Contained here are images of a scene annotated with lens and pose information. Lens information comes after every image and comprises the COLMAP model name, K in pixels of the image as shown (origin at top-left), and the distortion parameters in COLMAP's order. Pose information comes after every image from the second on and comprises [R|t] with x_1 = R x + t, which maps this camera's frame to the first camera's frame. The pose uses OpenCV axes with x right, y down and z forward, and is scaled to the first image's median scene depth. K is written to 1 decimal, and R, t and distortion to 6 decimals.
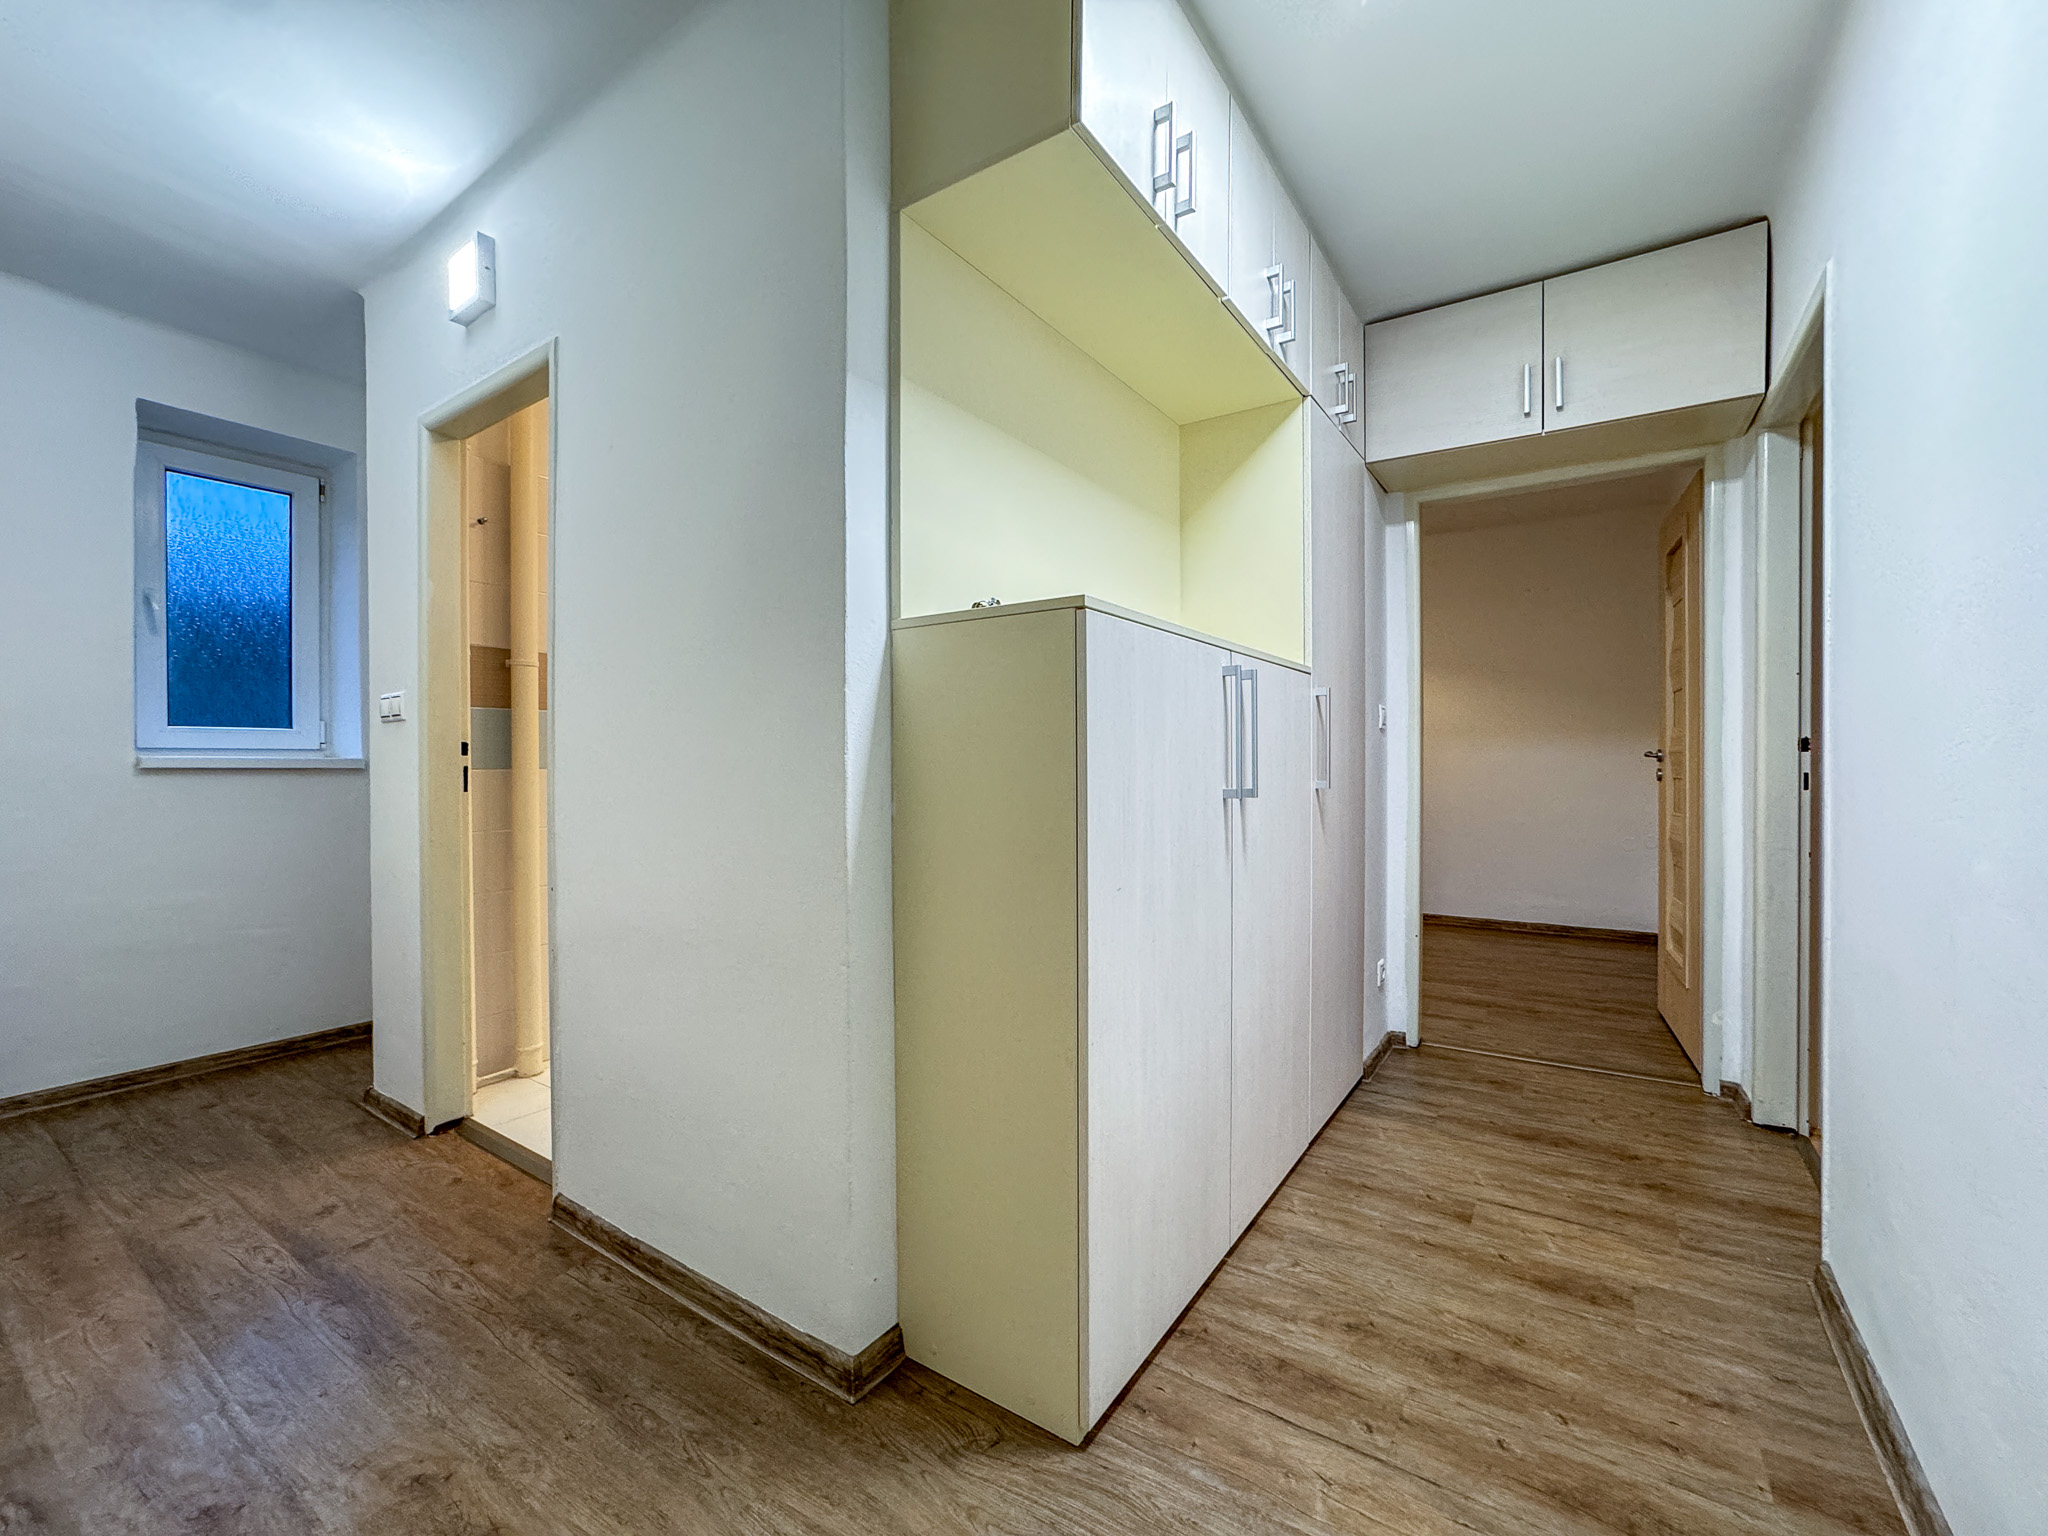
lens RADIAL K [[833.5, 0, 1008.7], [0, 833.5, 767.4], [0, 0, 1]] dist [-0.018494, 0.005353]
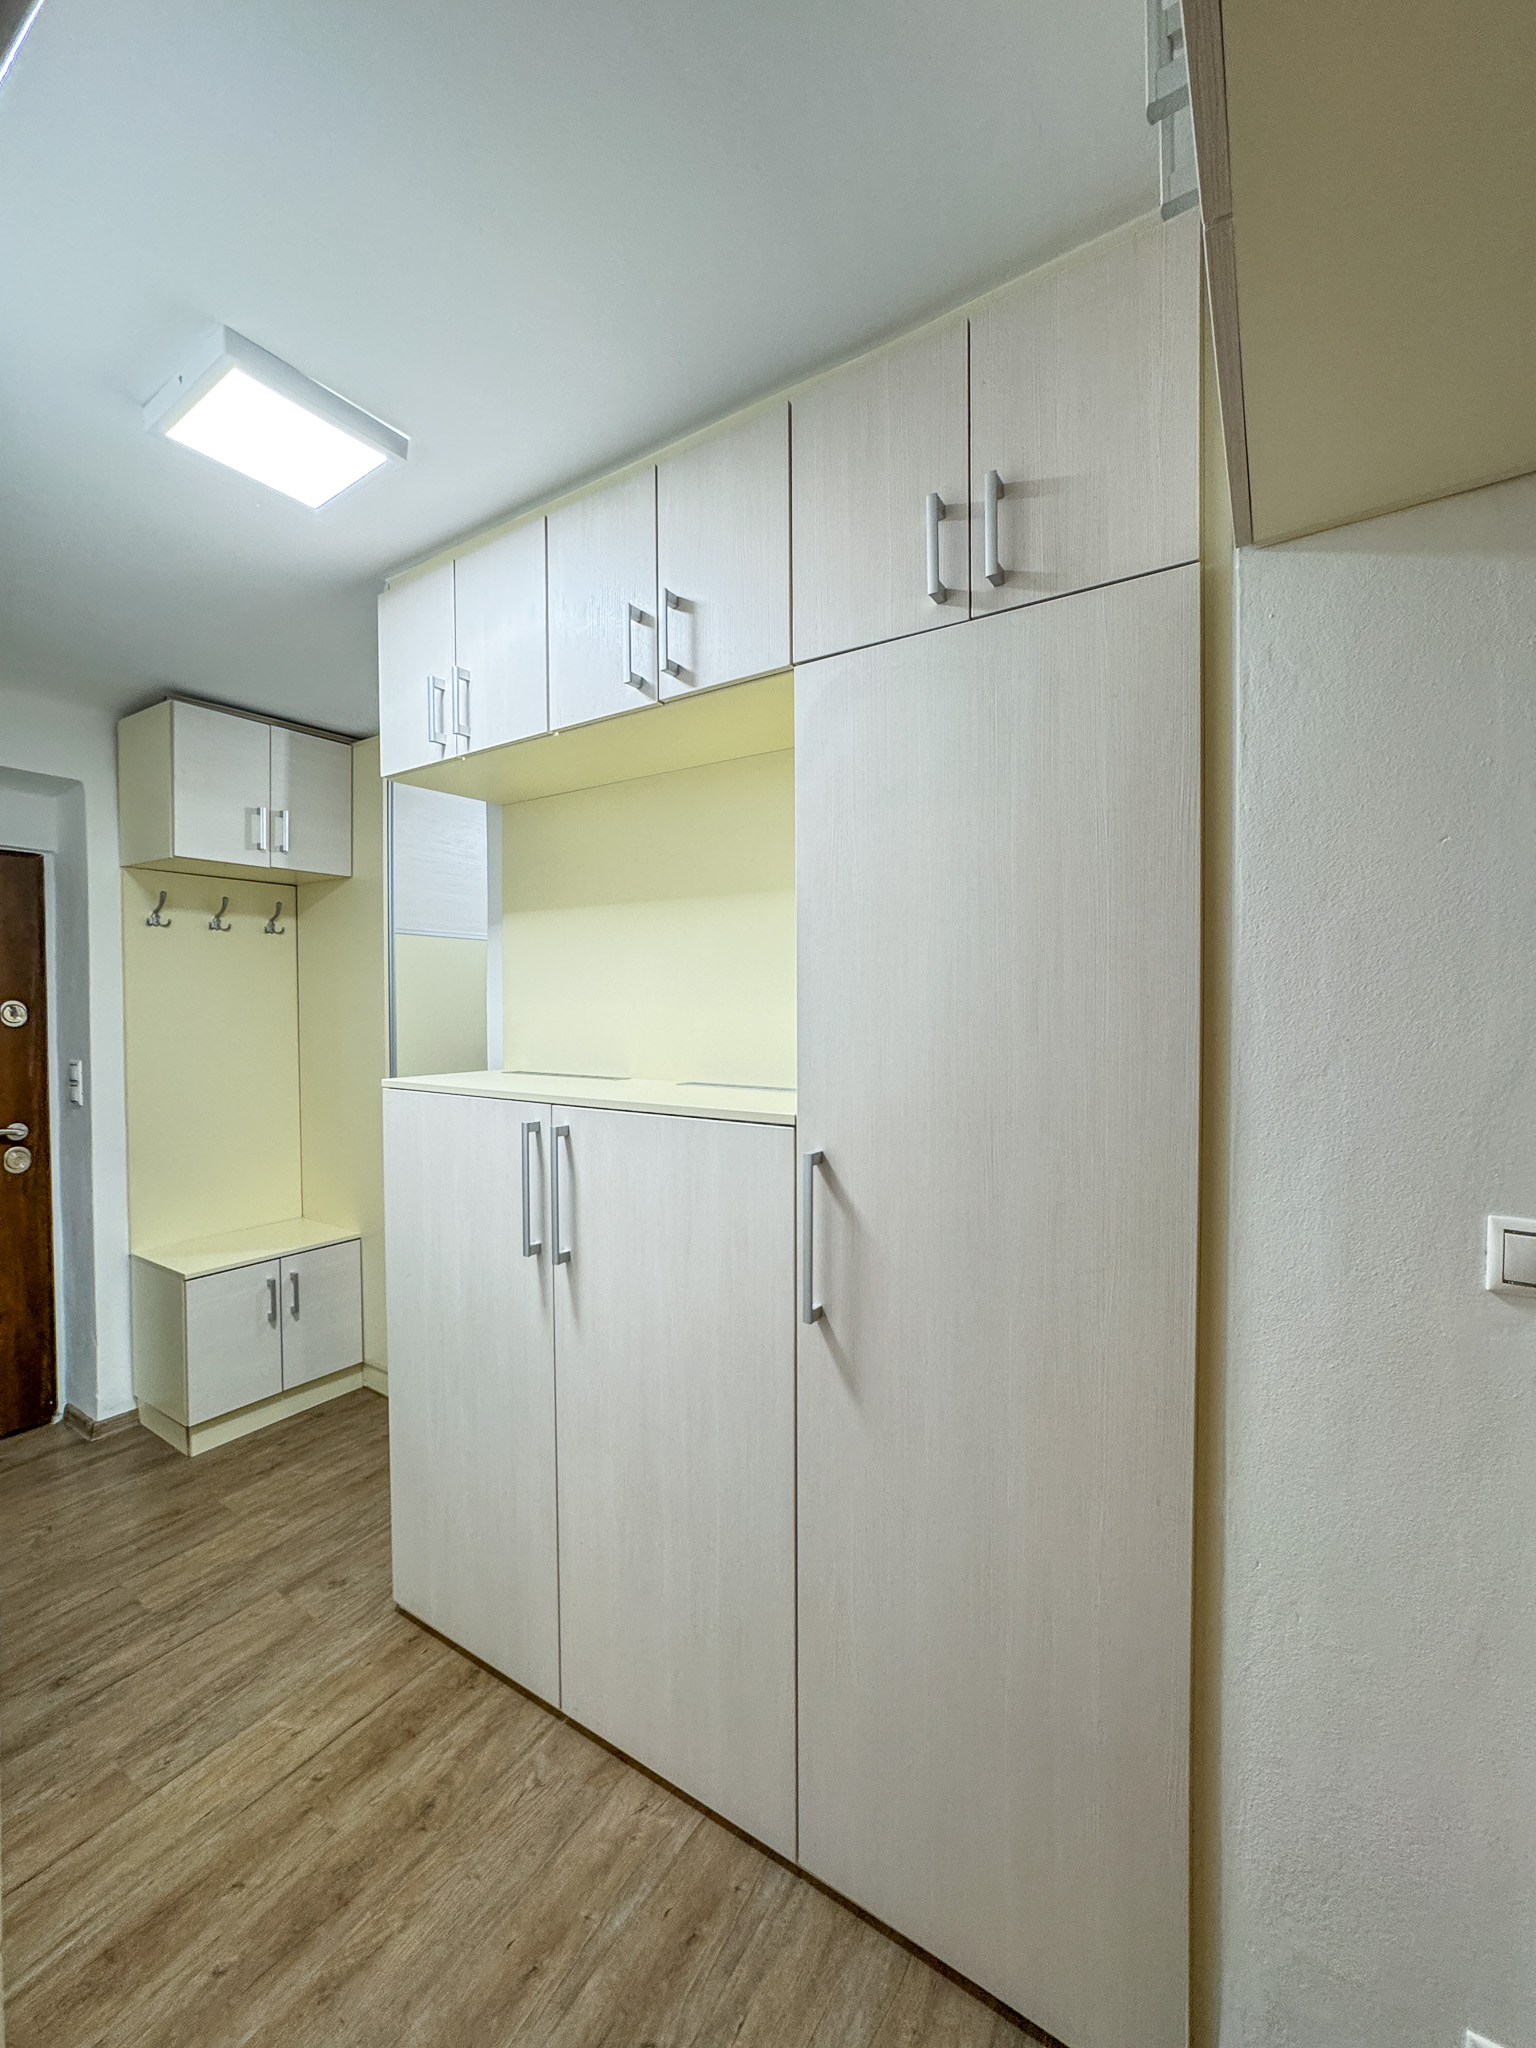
lens RADIAL K [[833.5, 0, 754.4], [0, 833.5, 1028.8], [0, 0, 1]] dist [-0.018494, 0.005353]
pose [[0.020301, 0.016013, -0.999666, 1.386969], [0.007546, 0.999841, 0.016169, -0.254737], [0.999765, -0.007872, 0.020177, 1.382803]]
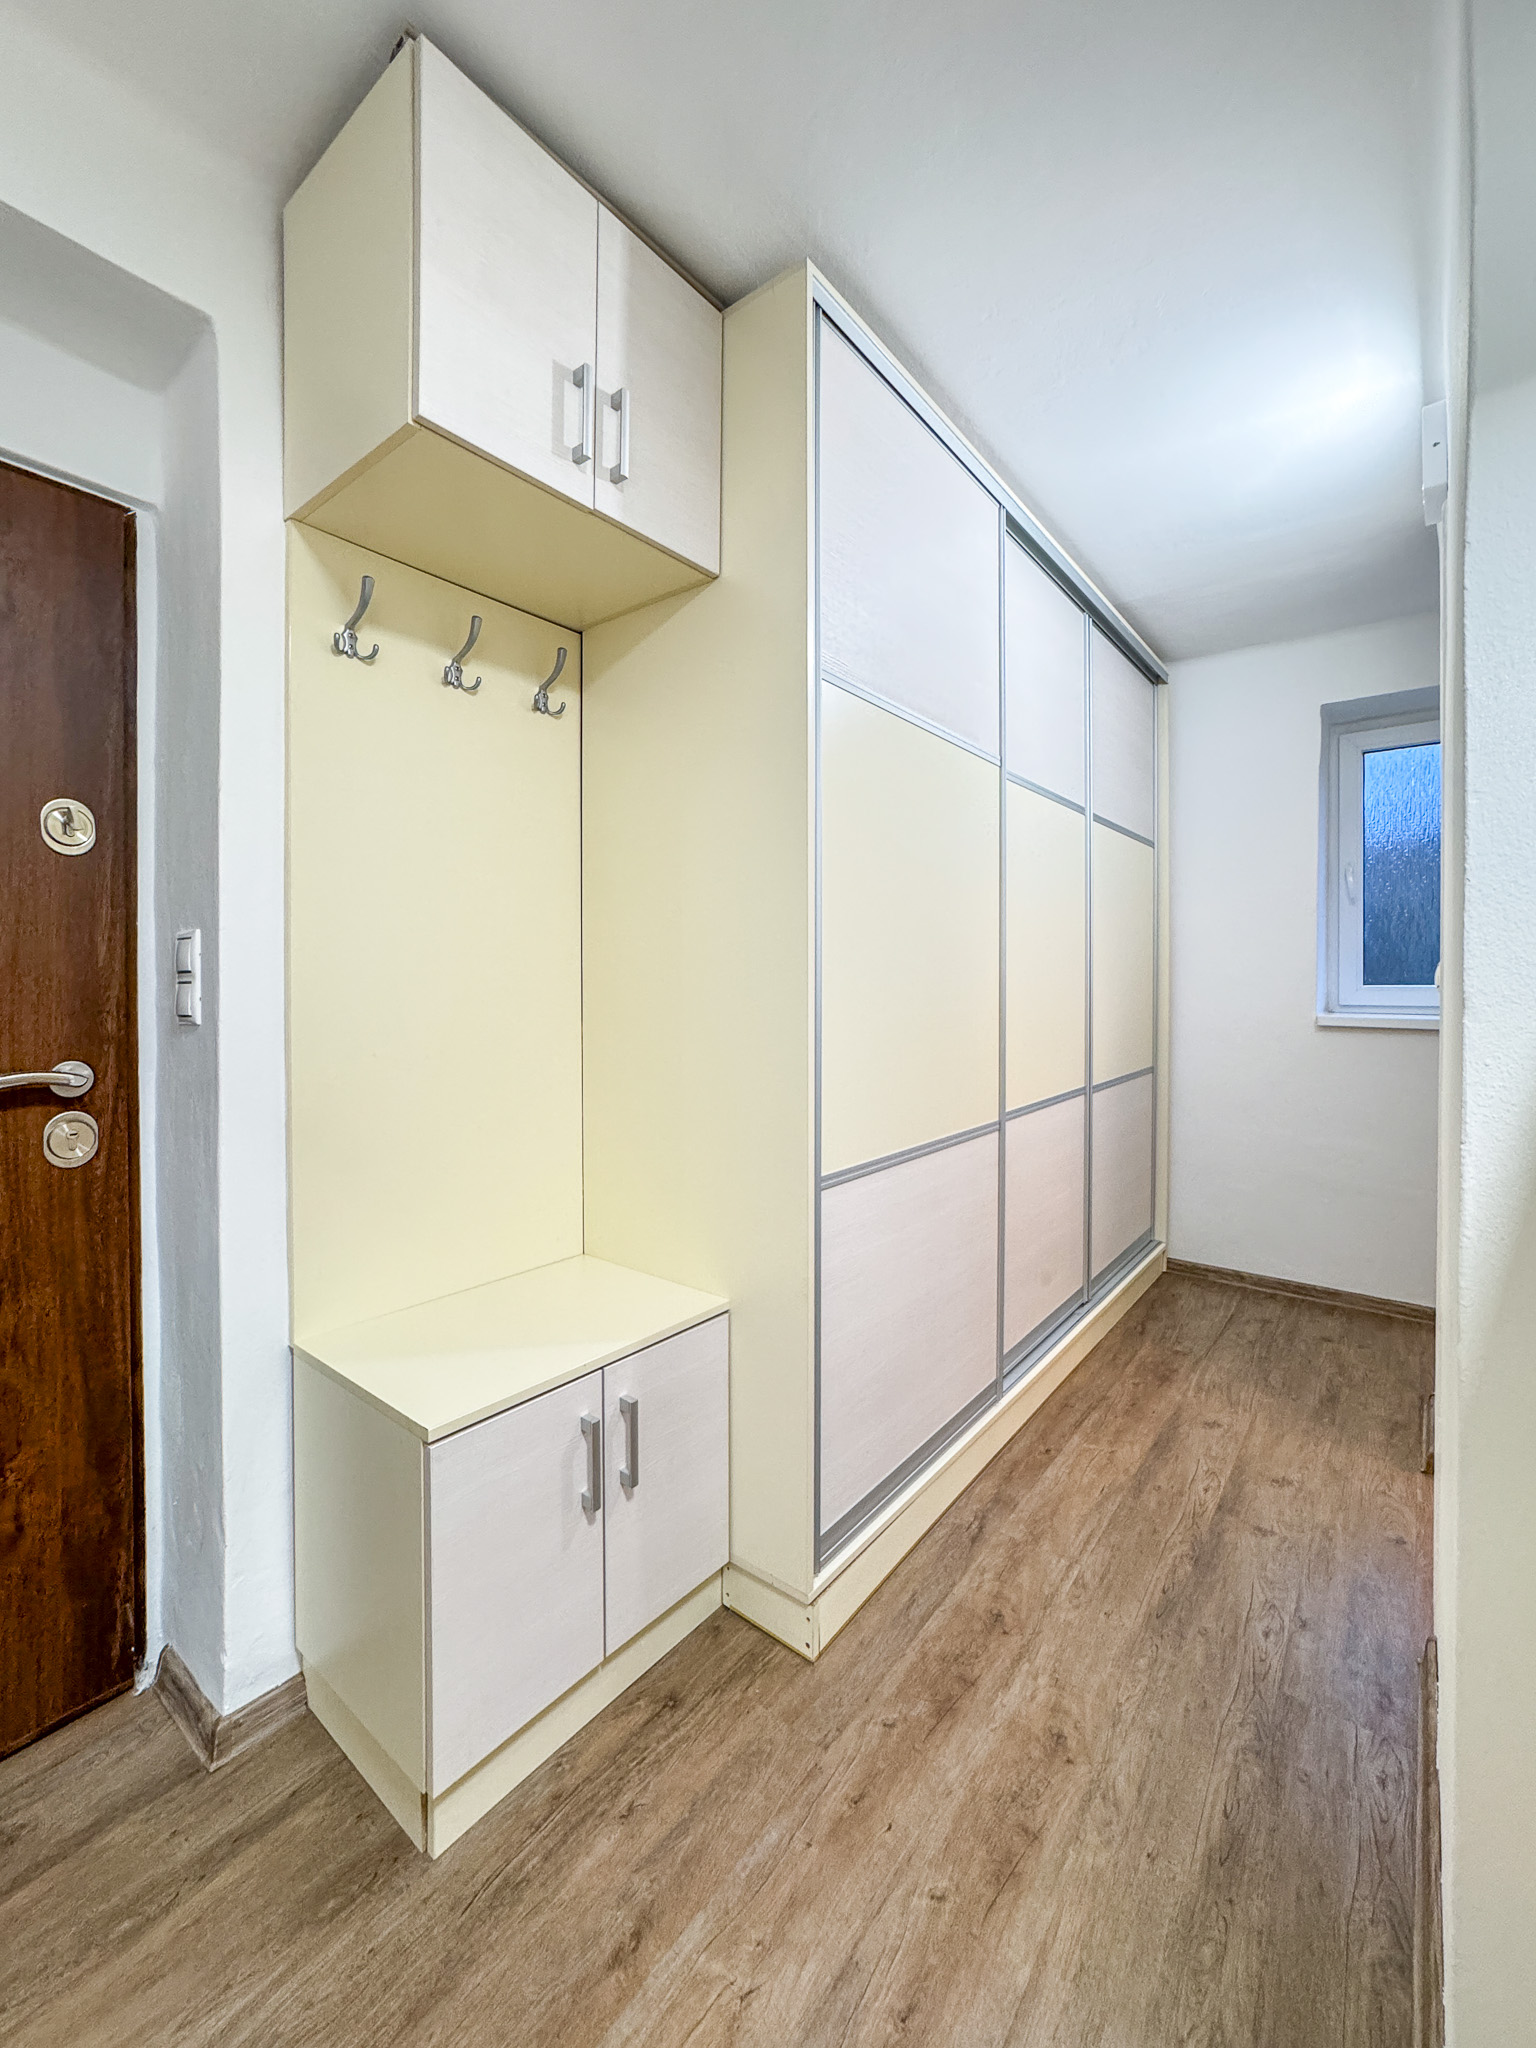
lens RADIAL K [[833.5, 0, 747.1], [0, 833.5, 991.0], [0, 0, 1]] dist [-0.018494, 0.005353]
pose [[-0.085803, 0.002208, -0.996310, 0.318686], [0.004360, 0.999989, 0.001840, -0.098142], [0.996303, -0.004186, -0.085812, 0.552013]]
